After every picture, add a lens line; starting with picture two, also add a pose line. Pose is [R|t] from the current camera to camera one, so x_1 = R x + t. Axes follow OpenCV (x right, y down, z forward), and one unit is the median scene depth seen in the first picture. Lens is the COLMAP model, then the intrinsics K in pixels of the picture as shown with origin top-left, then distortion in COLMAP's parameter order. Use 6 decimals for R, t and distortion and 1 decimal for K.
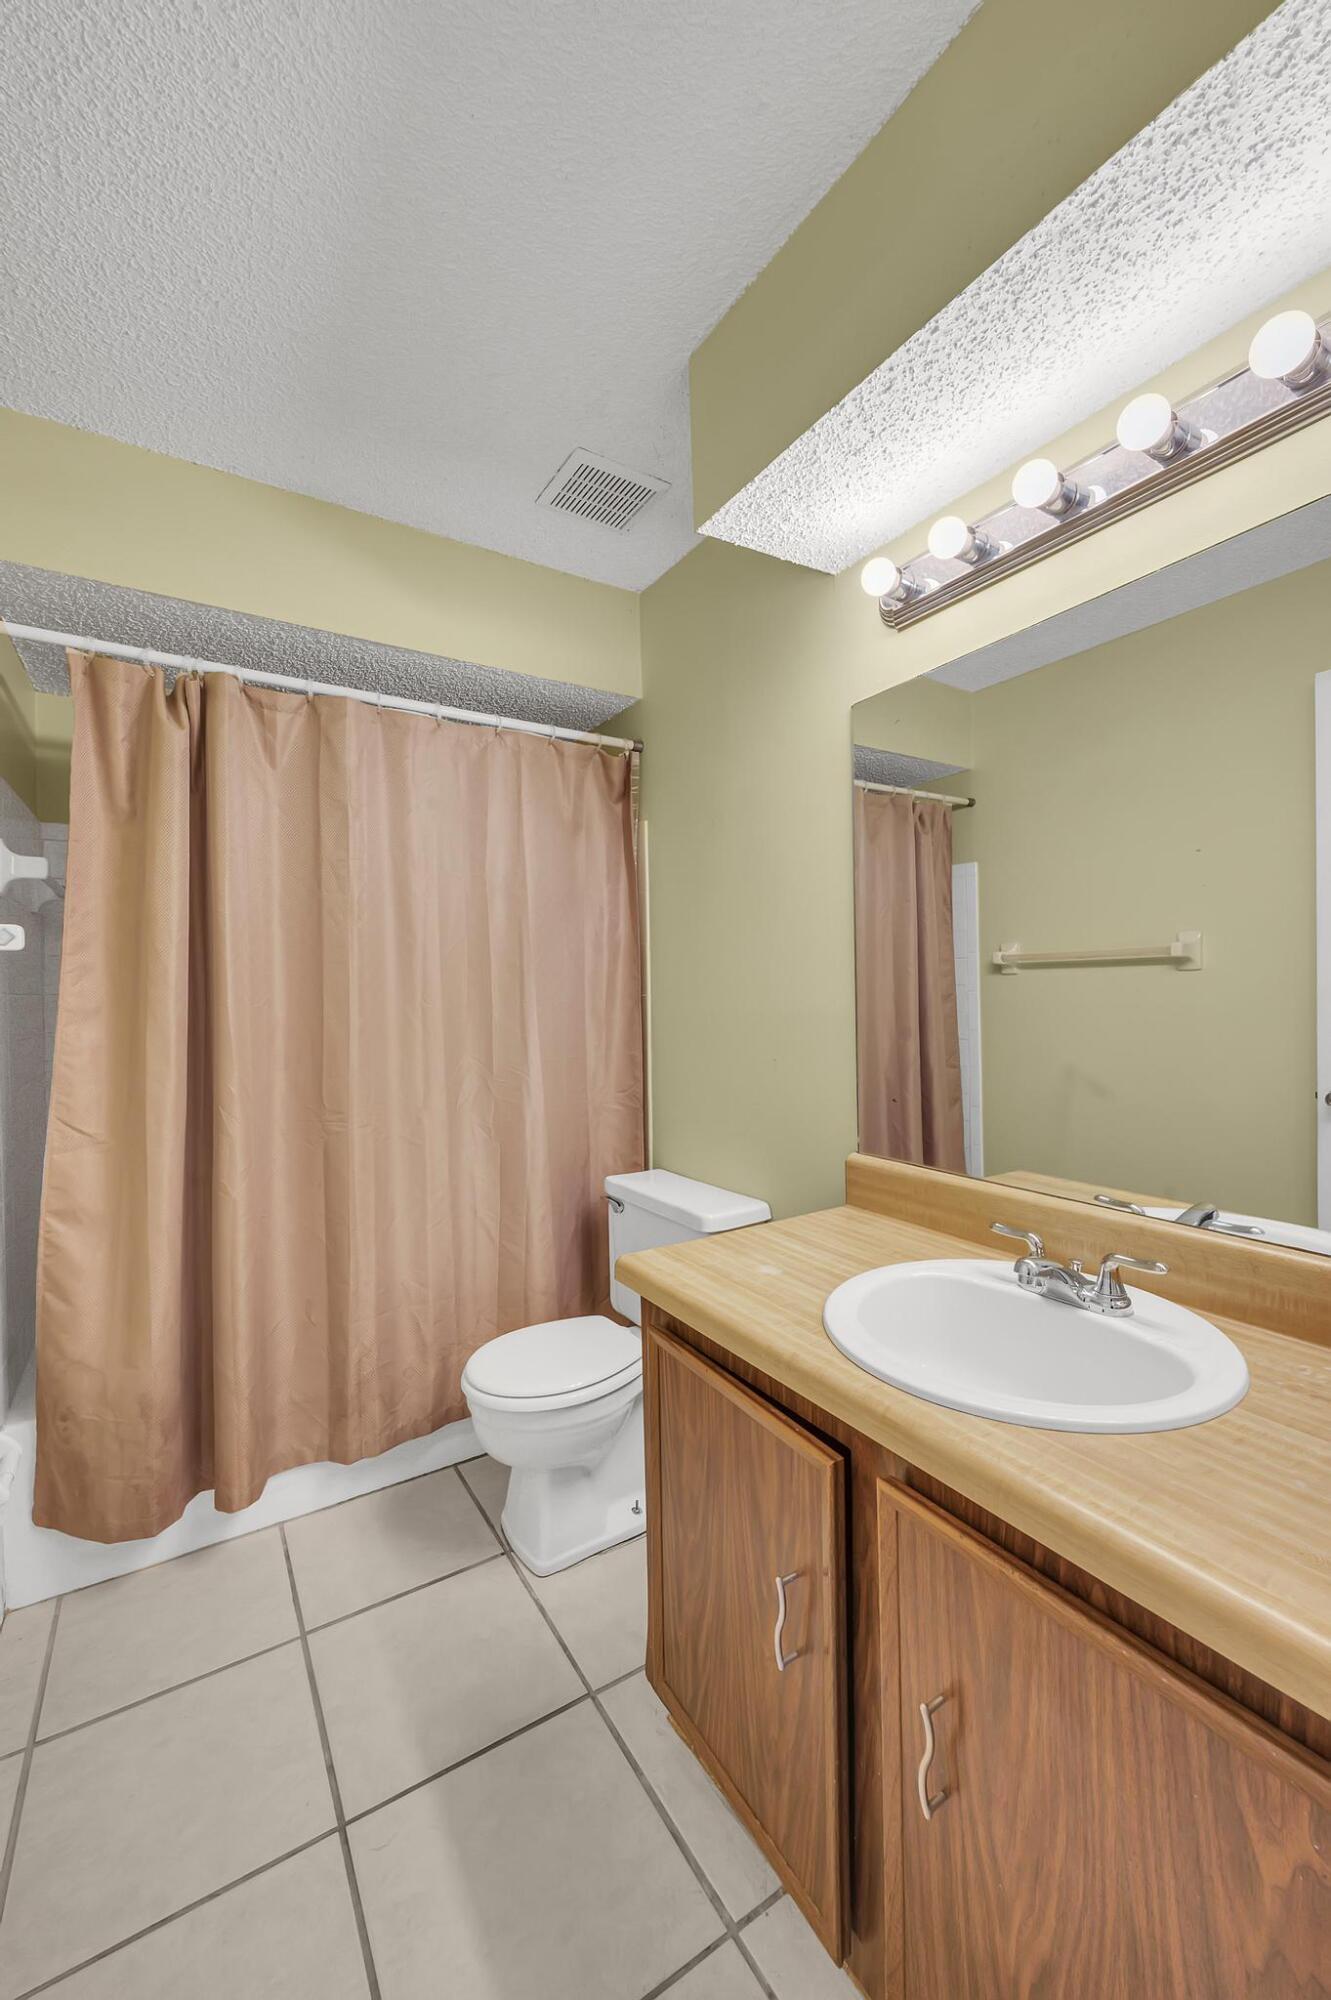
lens RADIAL K [[791.8, 0, 672.0], [0, 791.8, 994.7], [0, 0, 1]] dist [-0.003446, 0.001191]
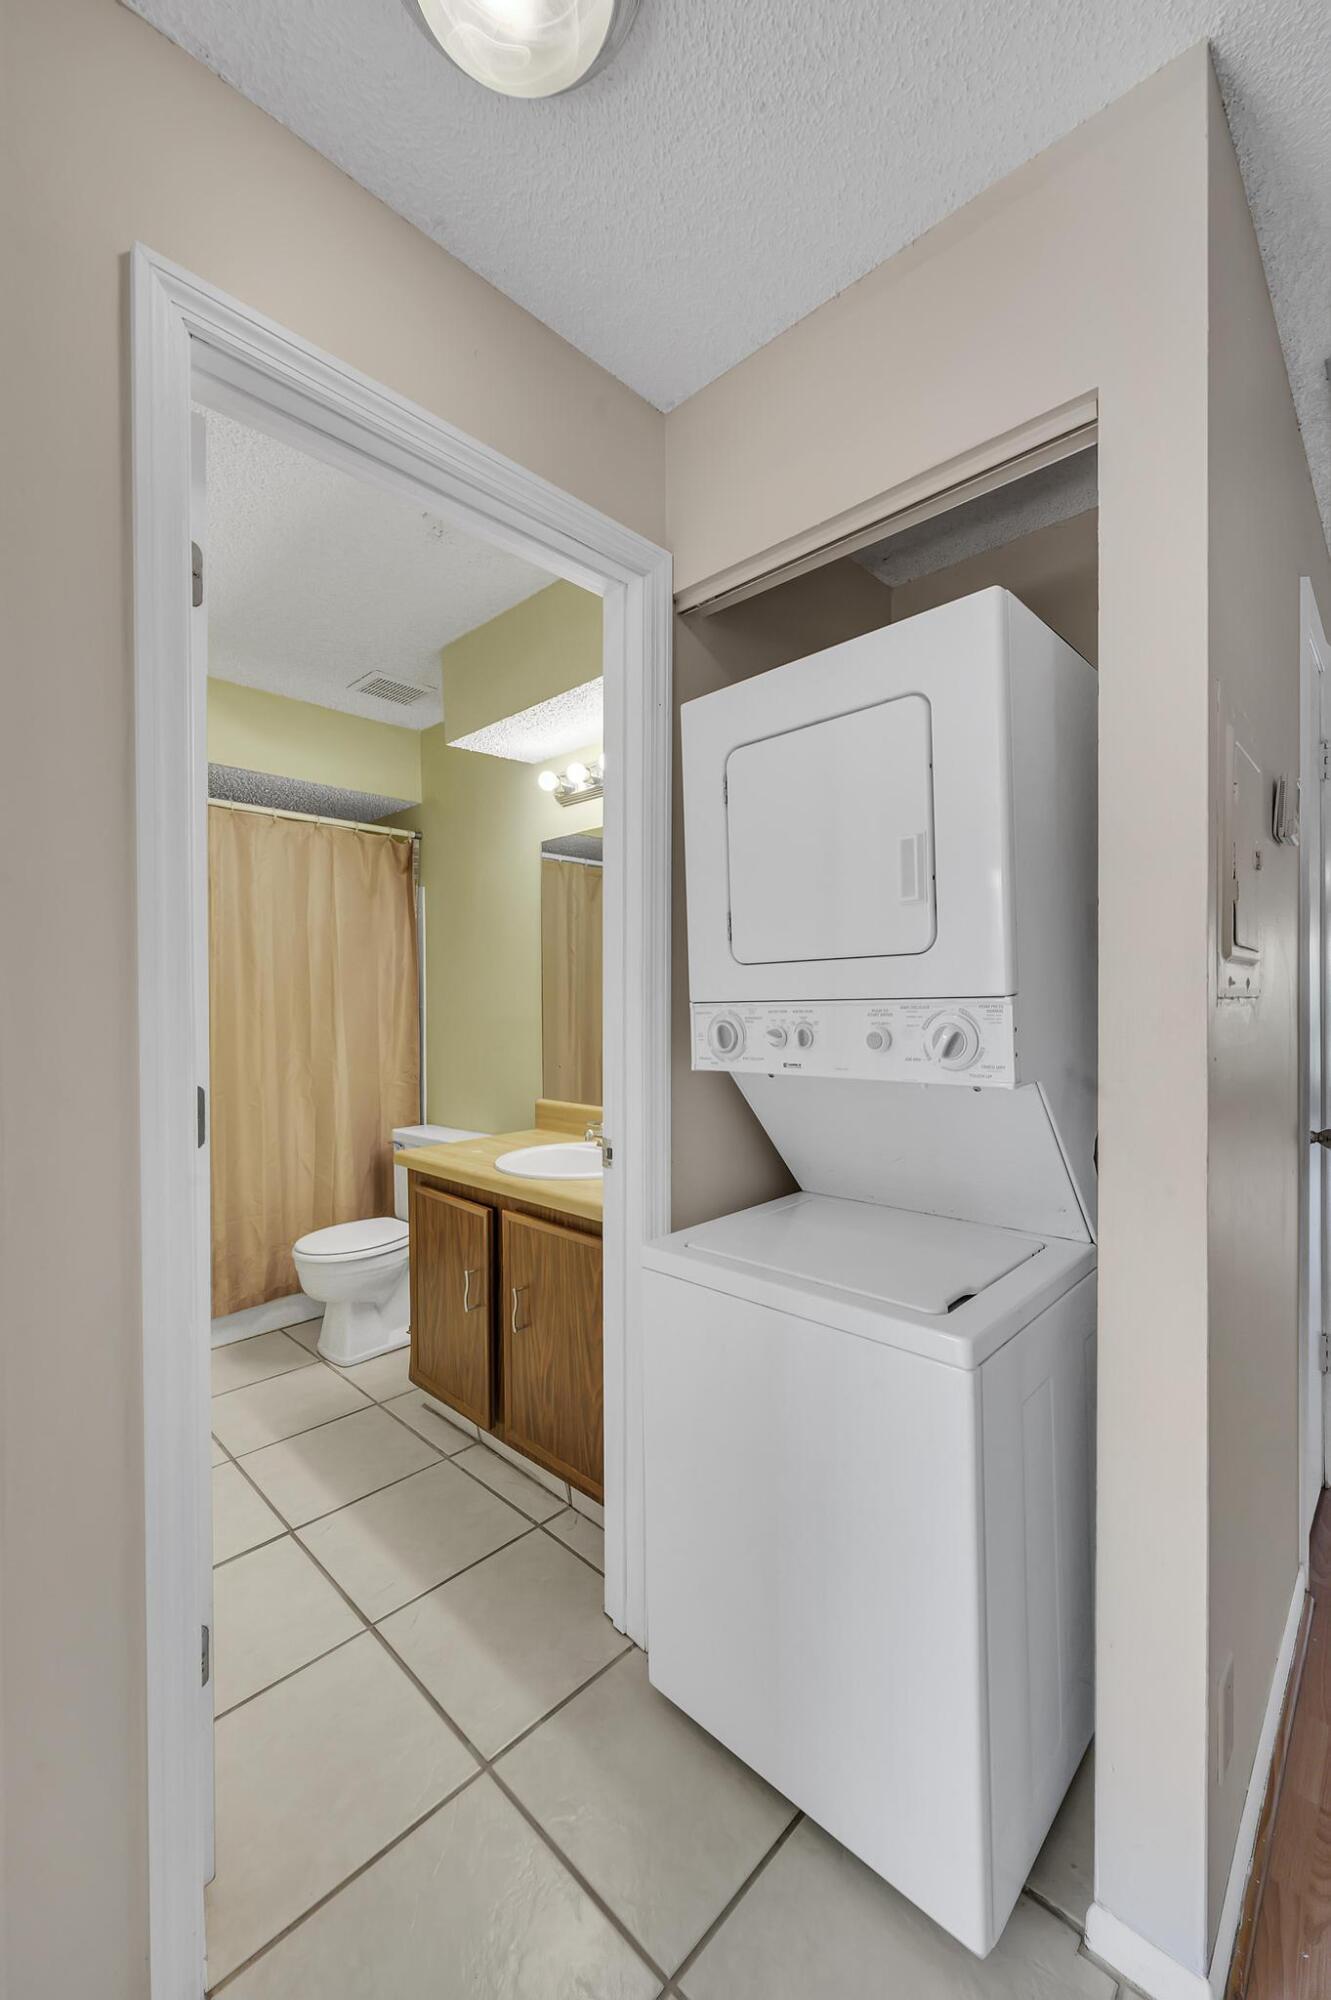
lens RADIAL K [[791.8, 0, 673.9], [0, 791.8, 1002.1], [0, 0, 1]] dist [-0.003446, 0.001191]
pose [[0.970309, 0.008219, 0.241729, 0.072415], [-0.007130, 0.999960, -0.005380, -0.003280], [-0.241763, 0.003497, 0.970329, -0.597497]]
